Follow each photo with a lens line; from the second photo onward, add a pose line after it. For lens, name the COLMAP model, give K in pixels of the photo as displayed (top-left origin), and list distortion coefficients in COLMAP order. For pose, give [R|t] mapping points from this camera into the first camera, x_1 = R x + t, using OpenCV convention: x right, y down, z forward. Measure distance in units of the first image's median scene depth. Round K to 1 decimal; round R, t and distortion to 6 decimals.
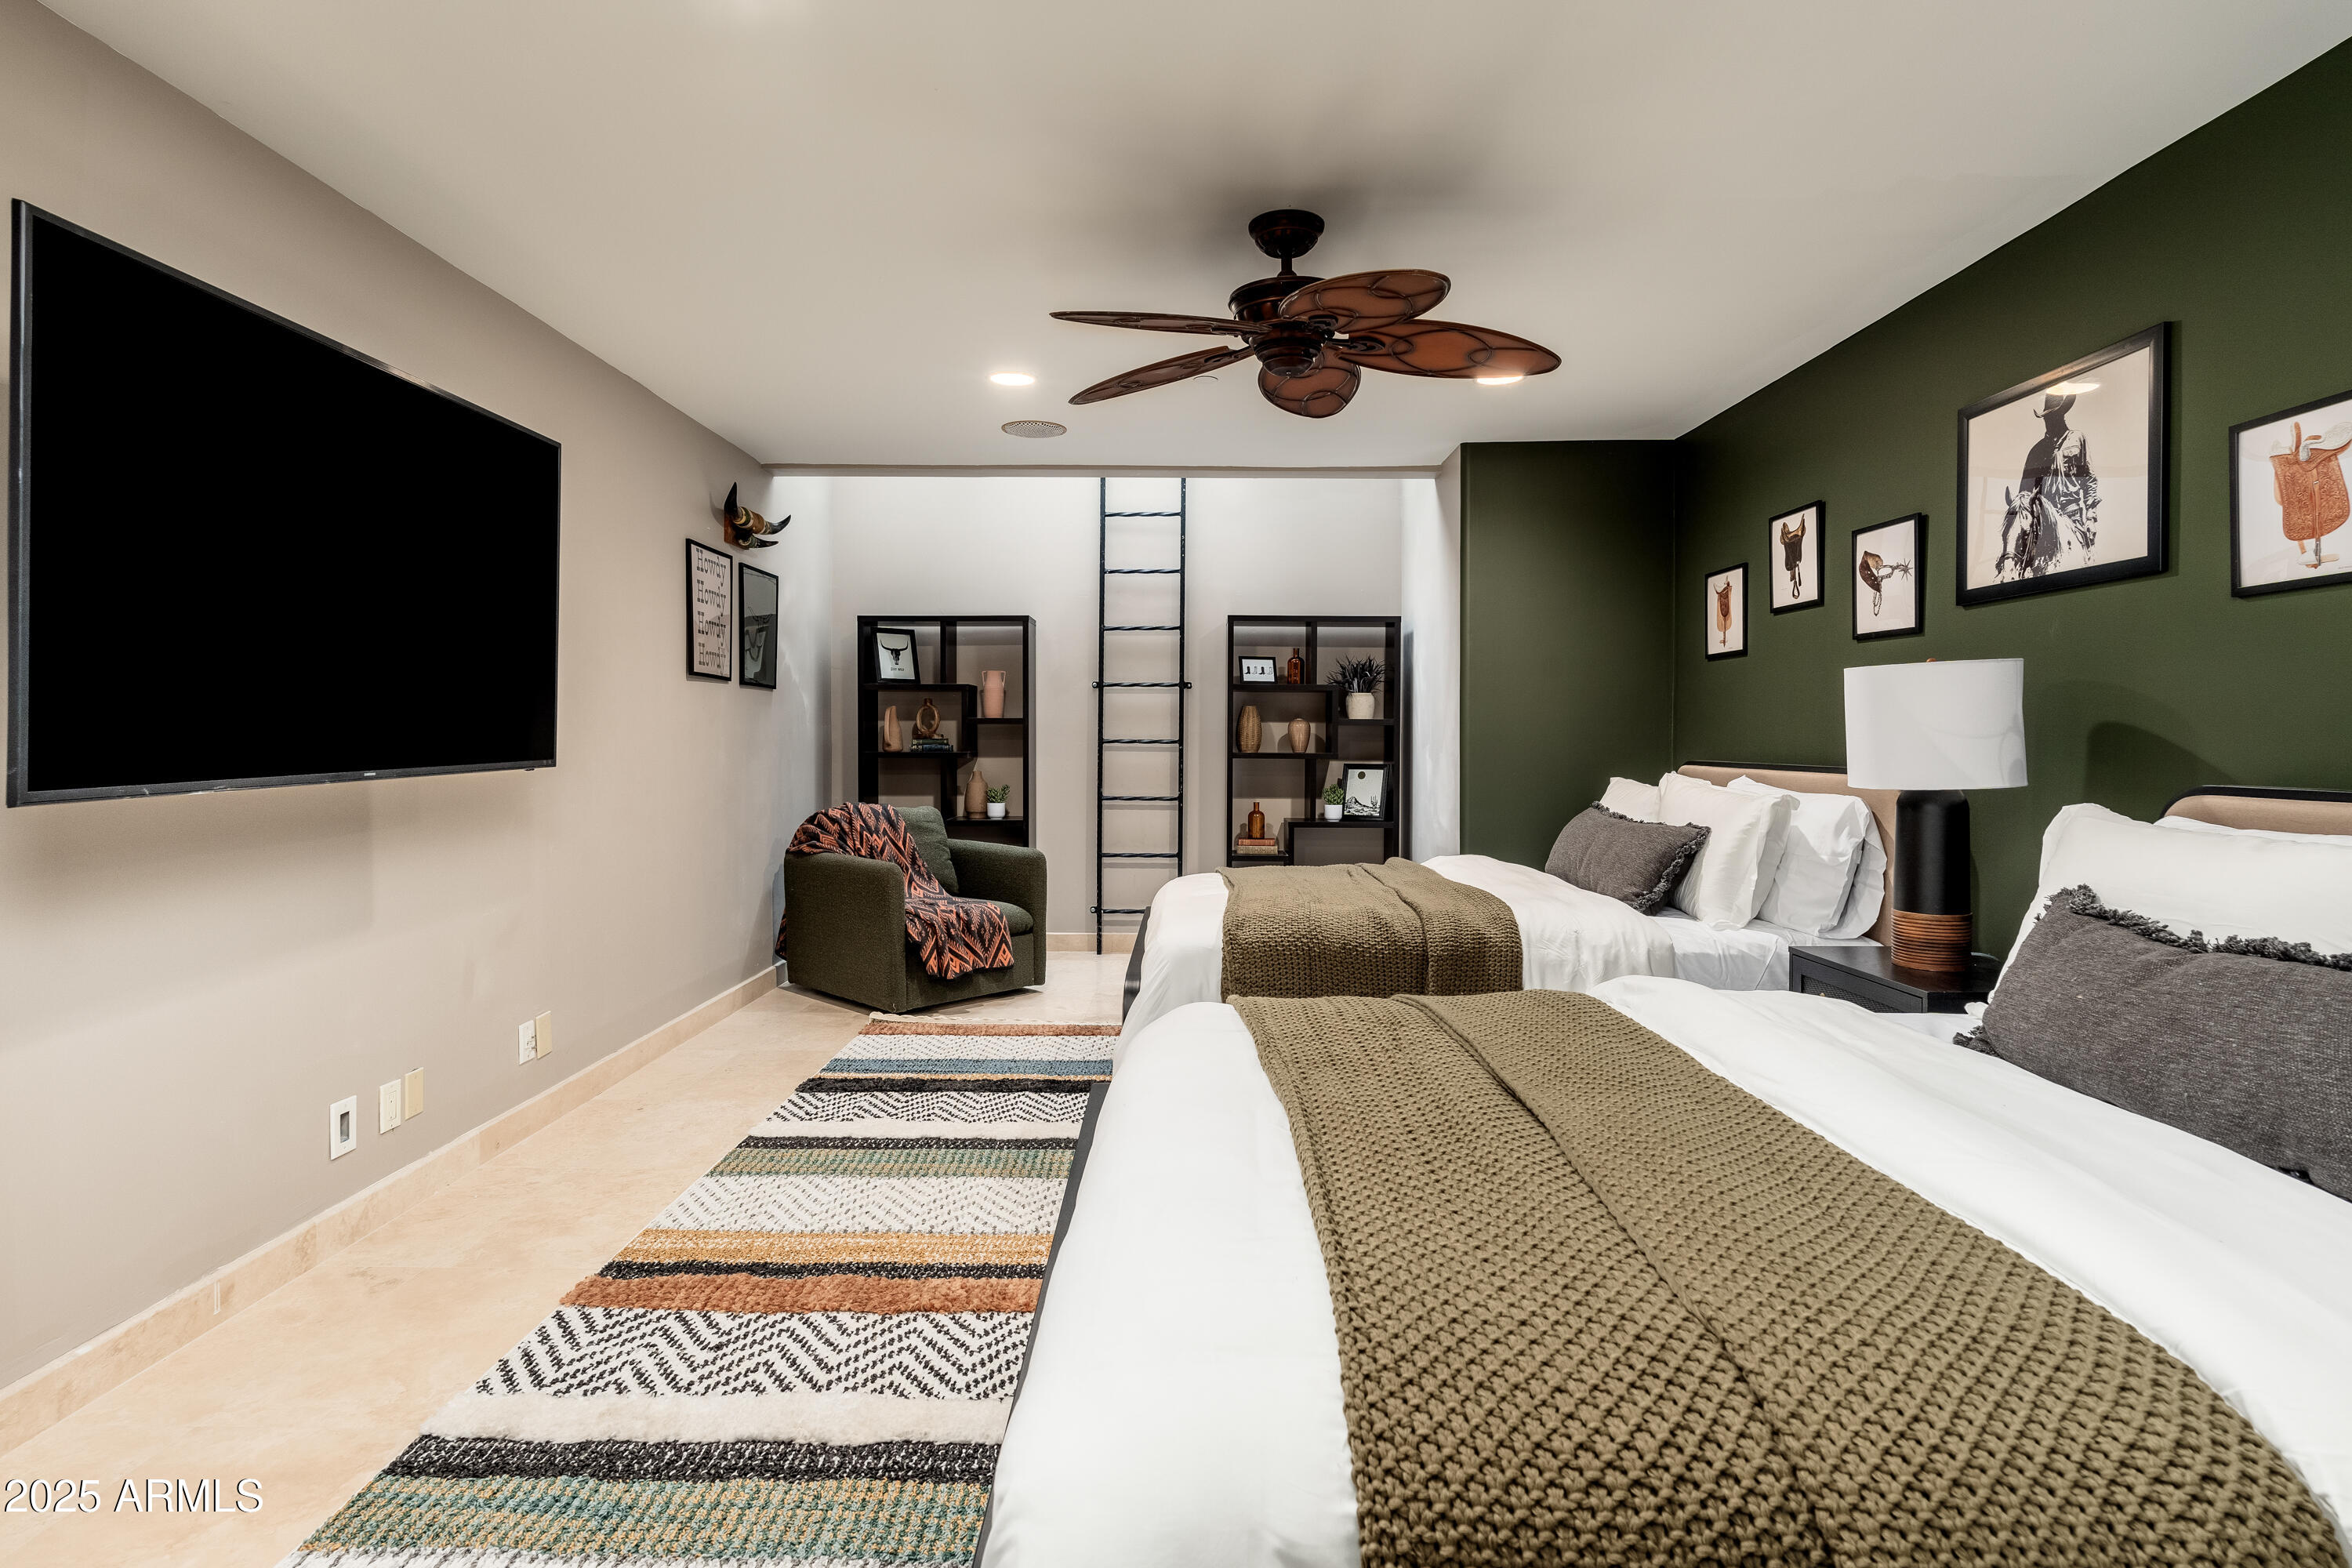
lens RADIAL K [[1208.6, 0, 1174.4], [0, 1208.6, 768.2], [0, 0, 1]] dist [0.004703, 0.001826]
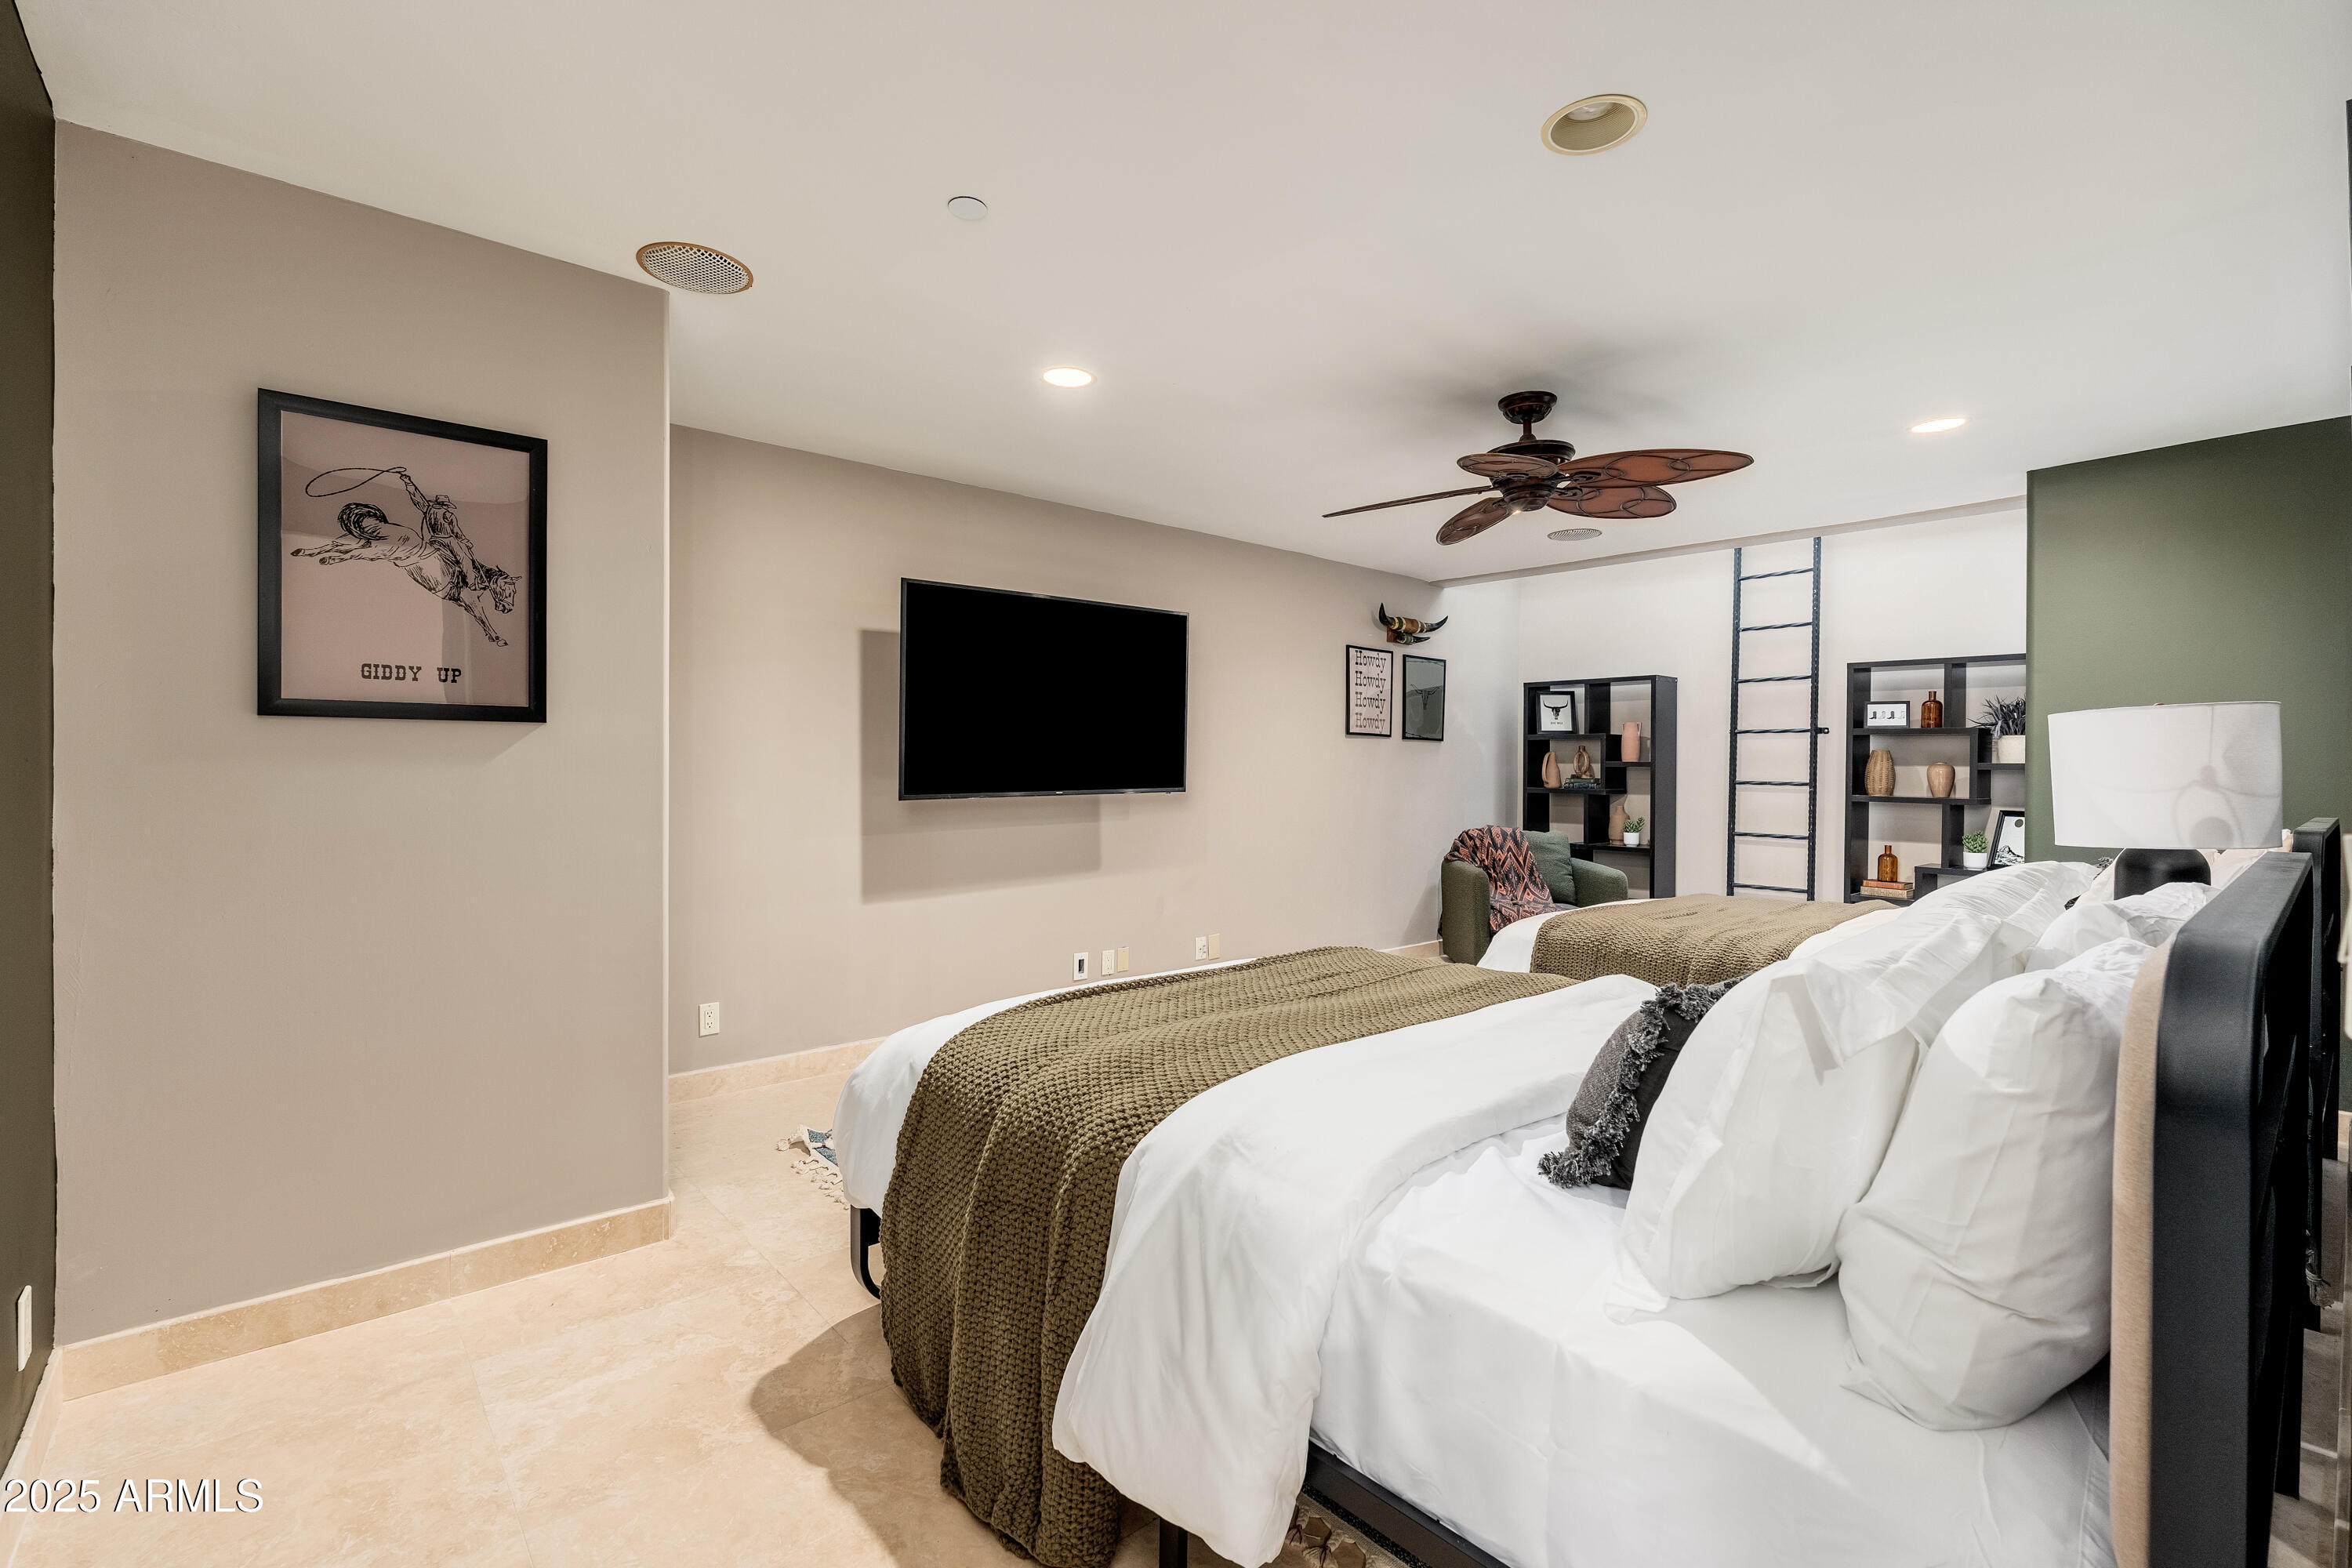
lens RADIAL K [[1047.9, 0, 1176.1], [0, 1047.9, 779.3], [0, 0, 1]] dist [-0.002879, -0.000025]
pose [[0.669588, 0.013240, -0.742615, 0.322454], [-0.027912, 0.999583, -0.007346, -0.003803], [0.742208, 0.025647, 0.669678, -0.028105]]
